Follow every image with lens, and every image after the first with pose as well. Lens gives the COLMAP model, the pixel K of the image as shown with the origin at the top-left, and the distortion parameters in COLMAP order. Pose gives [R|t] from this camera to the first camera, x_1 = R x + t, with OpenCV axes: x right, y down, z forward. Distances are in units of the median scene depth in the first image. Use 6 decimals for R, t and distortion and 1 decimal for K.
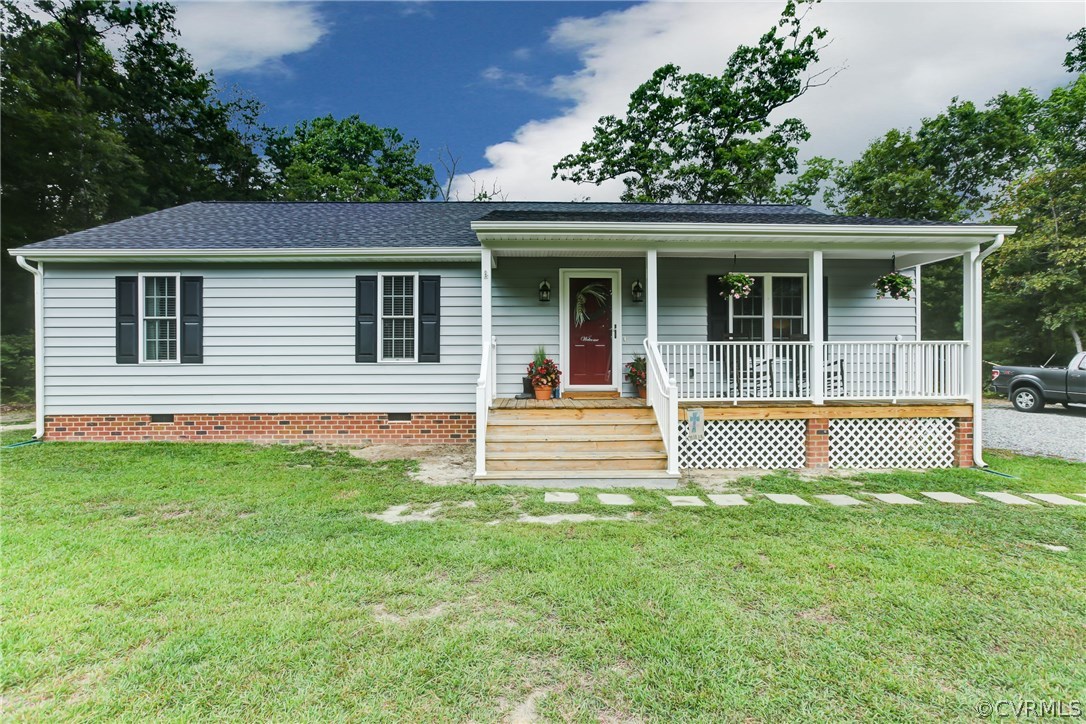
lens RADIAL K [[500.7, 0, 533.3], [0, 500.7, 365.1], [0, 0, 1]] dist [-0.024895, 0.014368]
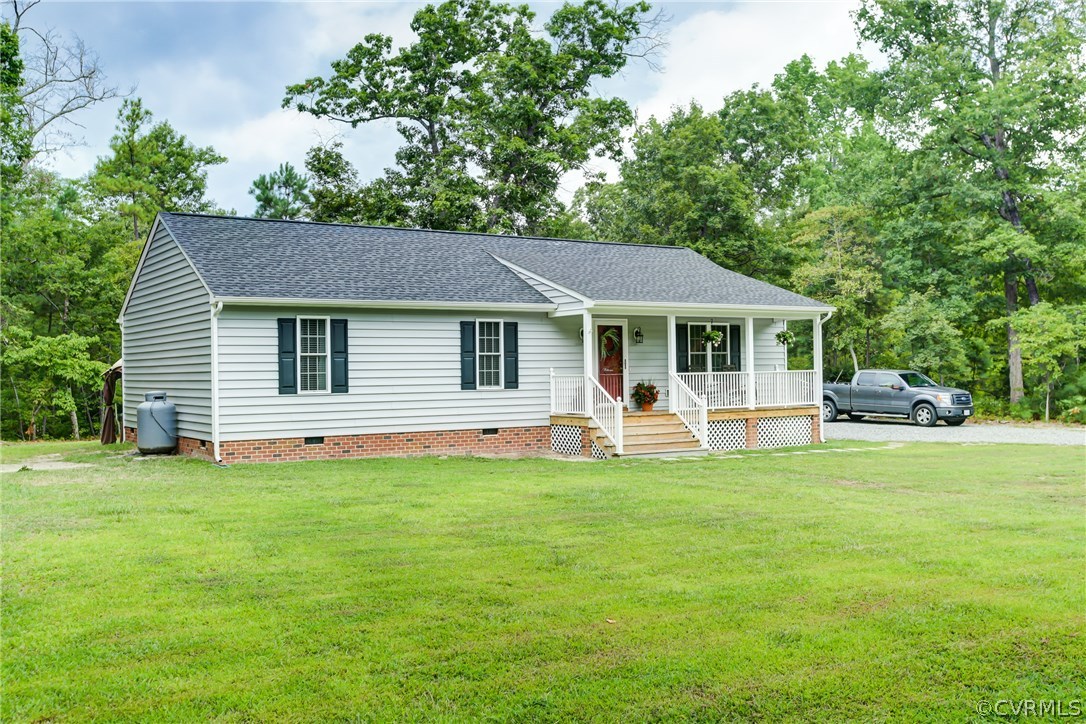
lens RADIAL K [[1043.9, 0, 553.3], [0, 1043.9, 371.3], [0, 0, 1]] dist [0.041425, 0.000000]
pose [[0.847958, -0.008429, 0.529996, -1.552708], [0.017259, 0.999782, -0.011713, -0.016778], [-0.529782, 0.019079, 0.847919, -1.361948]]
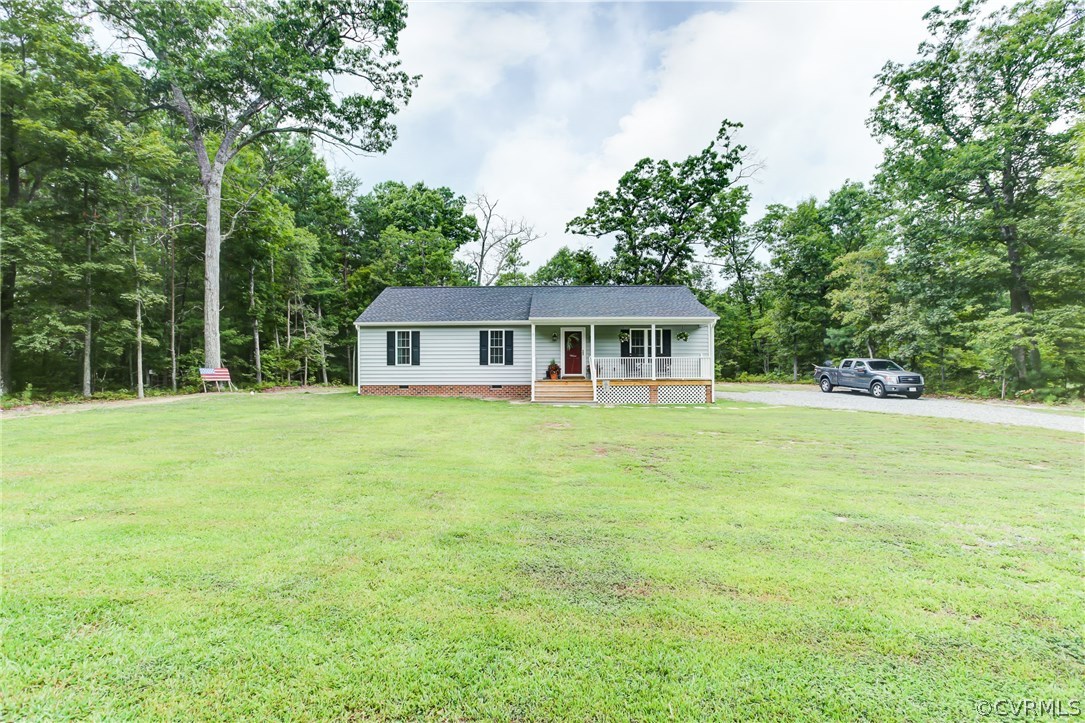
lens RADIAL K [[500.2, 0, 534.9], [0, 500.2, 366.6], [0, 0, 1]] dist [-0.024895, 0.014368]
pose [[0.999347, 0.000704, -0.036139, 0.013863], [-0.000840, 0.999993, -0.003752, 0.011400], [0.036136, 0.003780, 0.999340, -1.511286]]
